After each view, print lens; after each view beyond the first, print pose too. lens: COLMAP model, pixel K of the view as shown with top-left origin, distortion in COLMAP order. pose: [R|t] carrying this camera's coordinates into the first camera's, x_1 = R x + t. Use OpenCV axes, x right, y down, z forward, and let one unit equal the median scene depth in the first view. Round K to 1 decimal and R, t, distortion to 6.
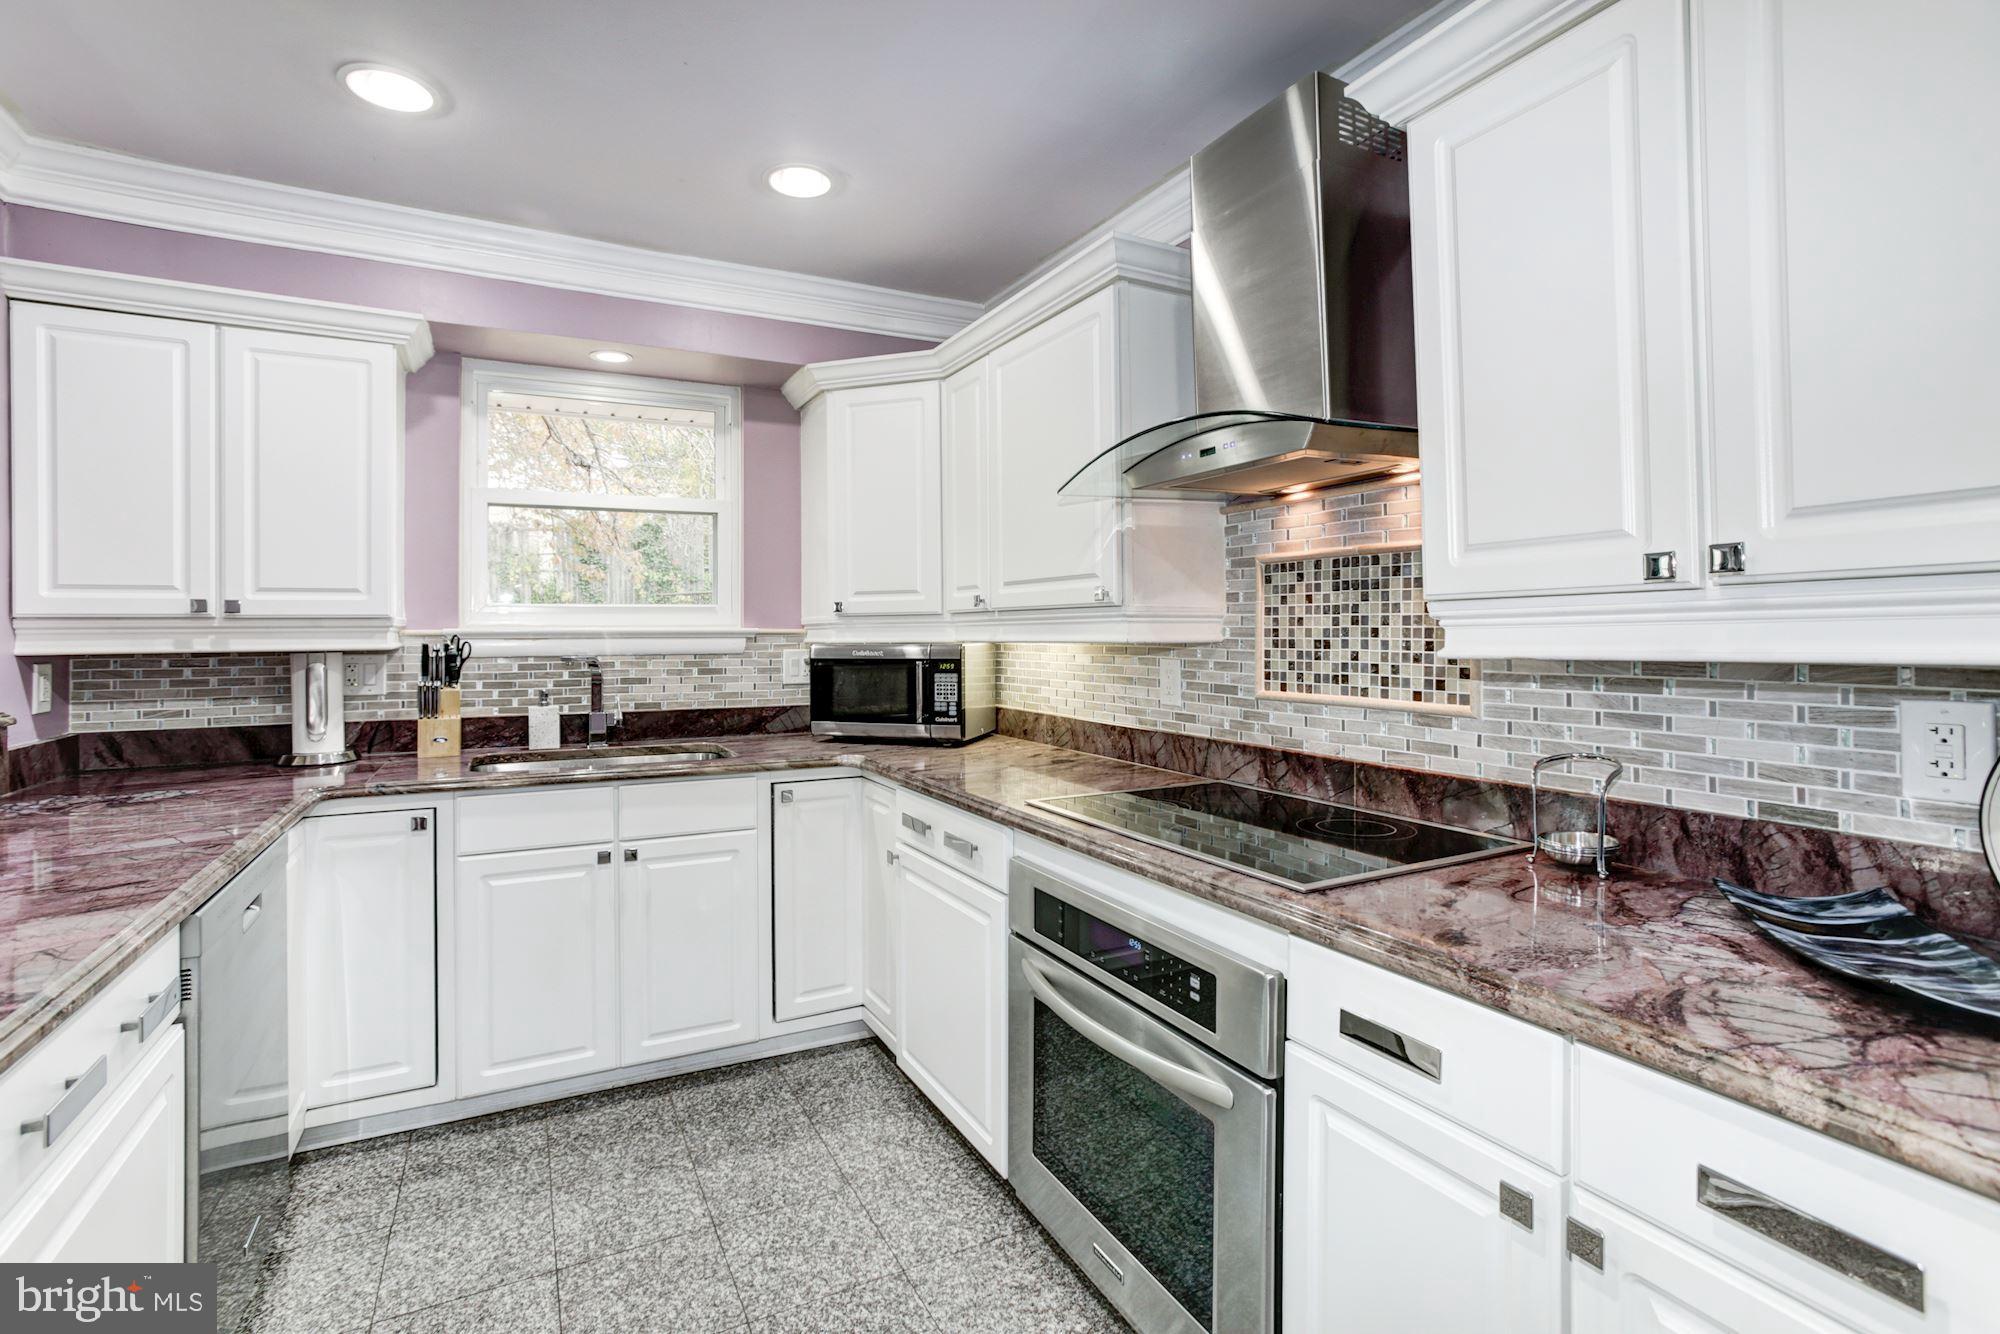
lens RADIAL K [[906.9, 0, 983.3], [0, 906.9, 628.5], [0, 0, 1]] dist [-0.002912, 0.000489]
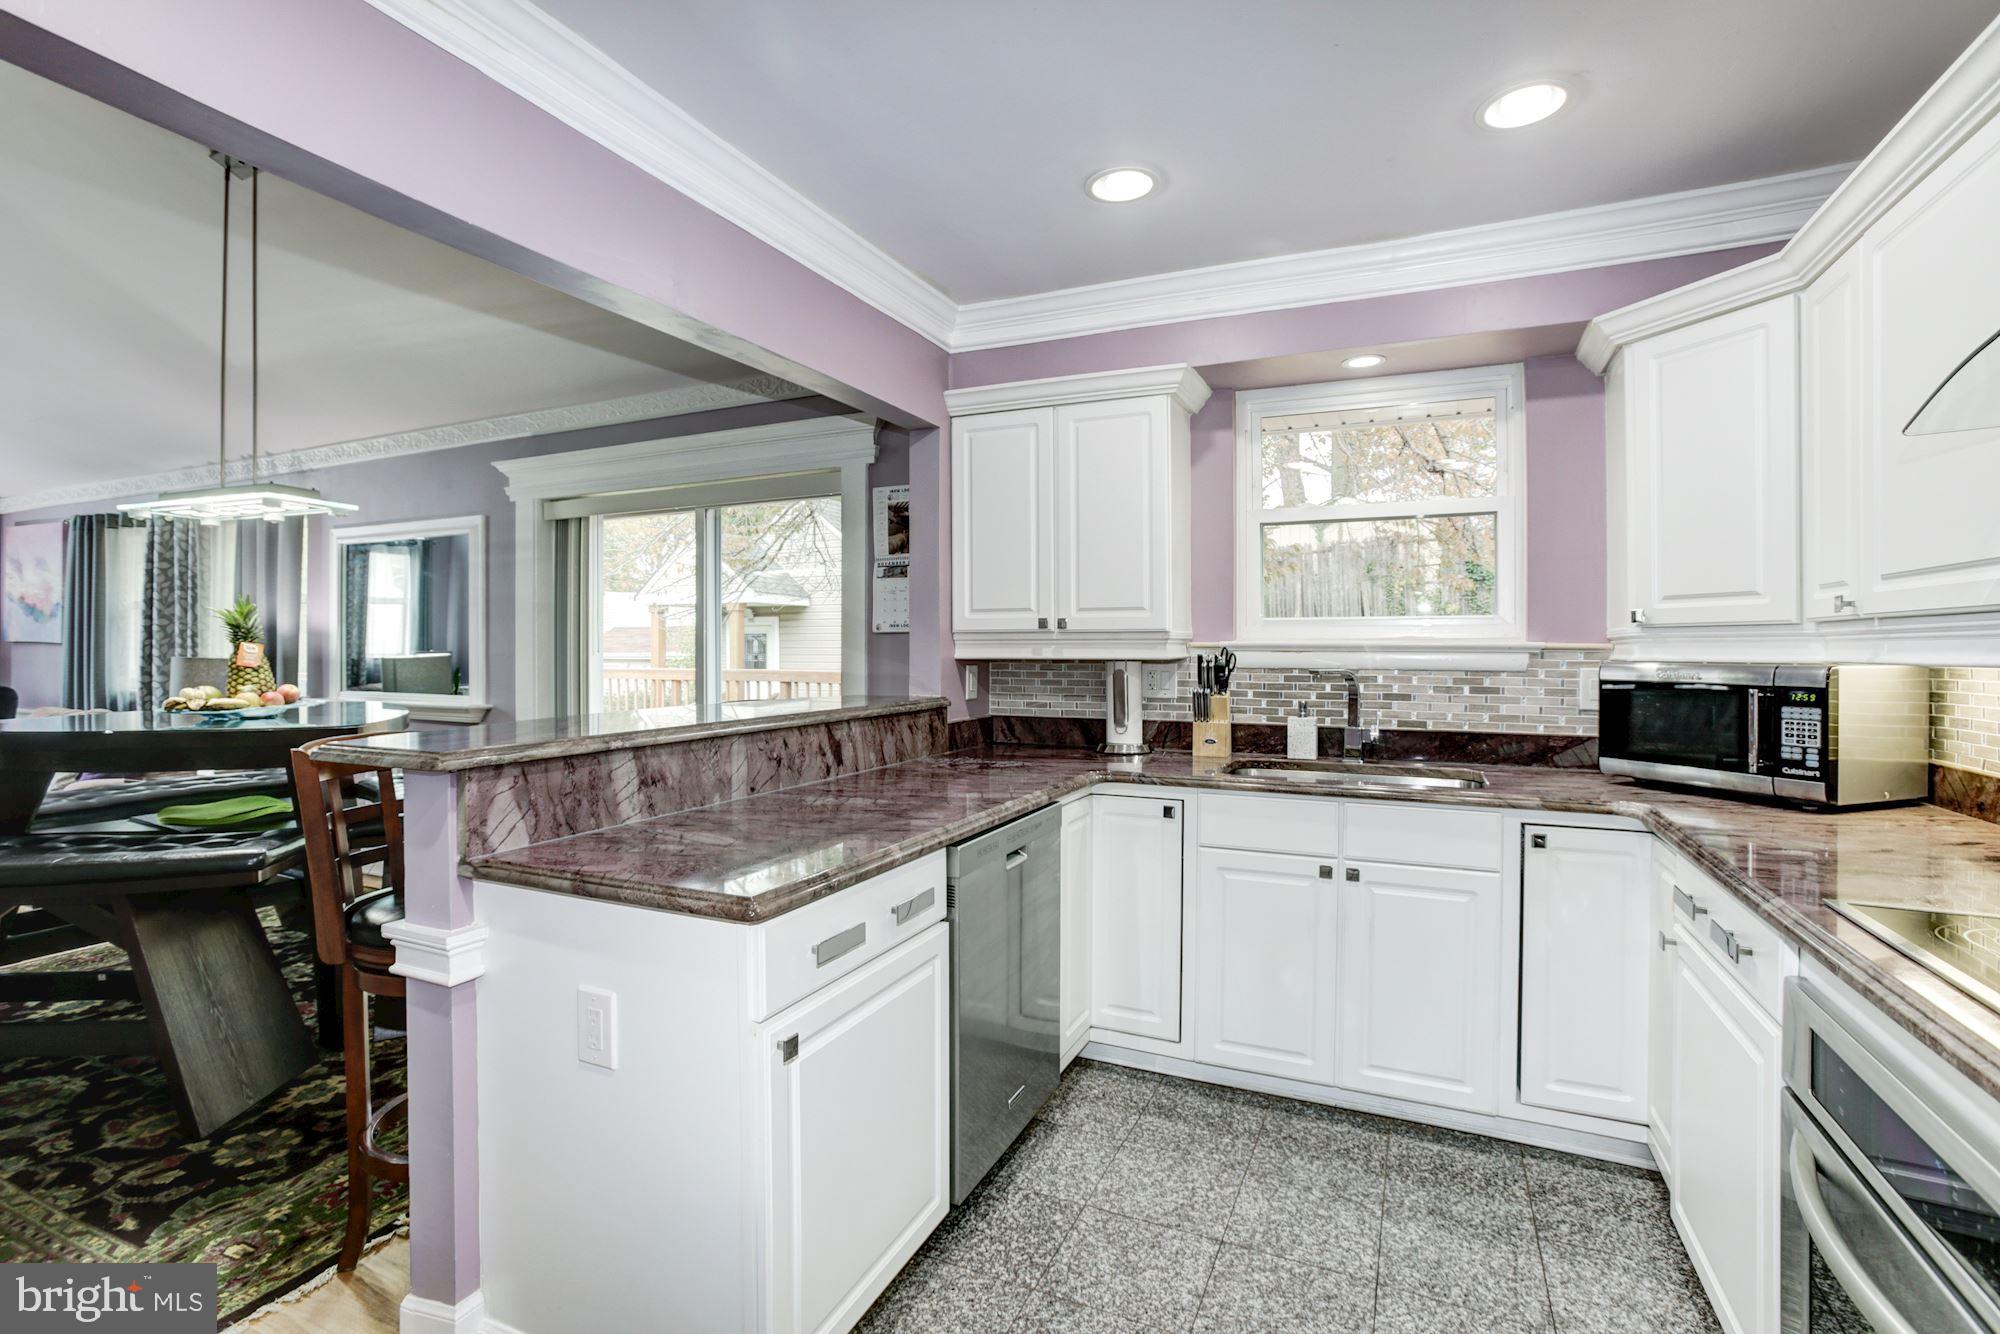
lens RADIAL K [[961.6, 0, 1025.7], [0, 961.6, 649.9], [0, 0, 1]] dist [-0.029953, 0.026679]
pose [[0.642600, 0.009383, -0.766144, 0.179834], [-0.003067, 0.999949, 0.009674, -0.000351], [0.766196, -0.003867, 0.642596, 0.077267]]
